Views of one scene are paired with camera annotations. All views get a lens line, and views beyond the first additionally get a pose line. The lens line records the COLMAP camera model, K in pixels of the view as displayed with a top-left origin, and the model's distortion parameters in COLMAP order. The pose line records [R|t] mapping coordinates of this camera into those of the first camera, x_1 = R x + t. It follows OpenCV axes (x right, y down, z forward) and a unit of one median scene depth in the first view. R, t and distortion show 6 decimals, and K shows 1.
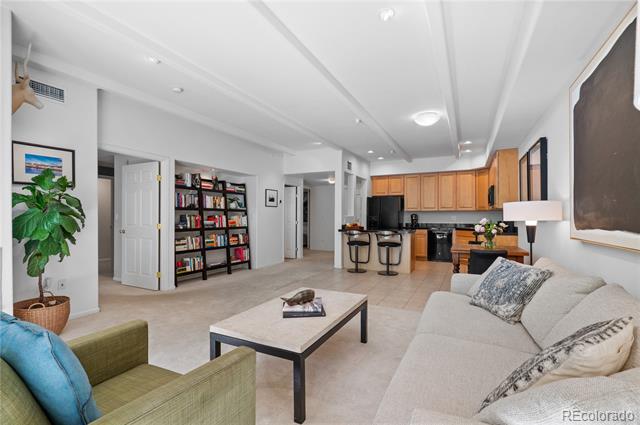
lens RADIAL K [[294.3, 0, 320.0], [0, 294.3, 212.5], [0, 0, 1]] dist [0.001083, 0.000099]
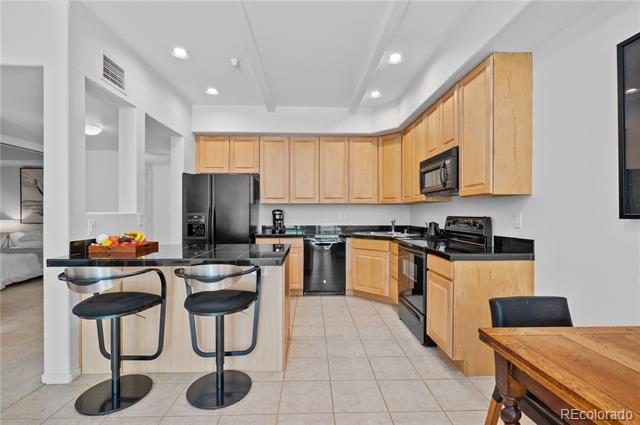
lens RADIAL K [[294.3, 0, 320.0], [0, 294.3, 212.5], [0, 0, 1]] dist [0.001083, 0.000099]
pose [[0.876303, -0.002156, 0.481755, 0.135127], [-0.004963, 0.999897, 0.013503, 0.003969], [-0.481734, -0.014223, 0.876202, 0.519289]]
